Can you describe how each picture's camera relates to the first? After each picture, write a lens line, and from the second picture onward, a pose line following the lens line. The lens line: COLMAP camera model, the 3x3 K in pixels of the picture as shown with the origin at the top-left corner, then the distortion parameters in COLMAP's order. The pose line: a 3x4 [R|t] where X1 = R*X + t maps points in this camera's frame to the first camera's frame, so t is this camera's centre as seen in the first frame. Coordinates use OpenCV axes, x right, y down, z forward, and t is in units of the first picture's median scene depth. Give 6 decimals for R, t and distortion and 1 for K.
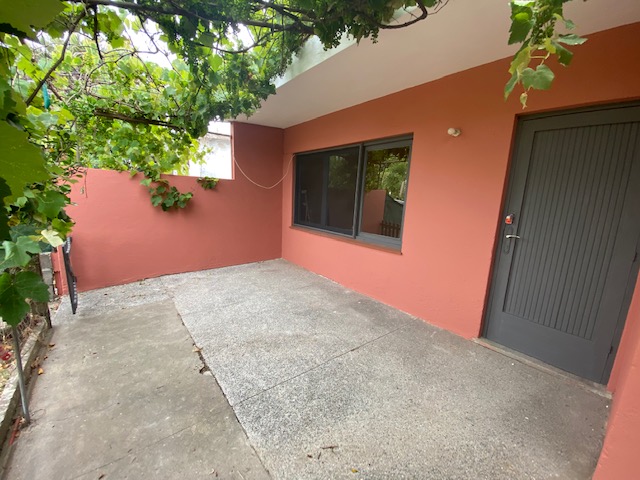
lens RADIAL K [[262.3, 0, 319.7], [0, 262.3, 239.6], [0, 0, 1]] dist [-0.015503, -0.001808]
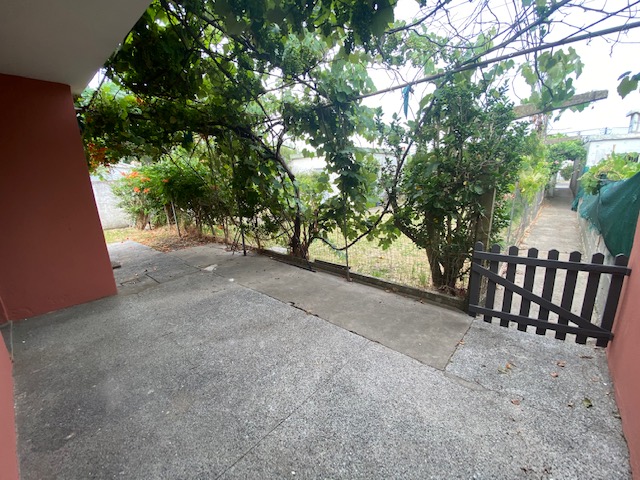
lens RADIAL K [[262.3, 0, 317.7], [0, 262.3, 240.5], [0, 0, 1]] dist [-0.015503, -0.001808]
pose [[-0.982622, 0.035276, -0.182235, -0.254174], [-0.040532, 0.917305, 0.396116, -0.328168], [0.181138, 0.396619, -0.899935, 1.712078]]
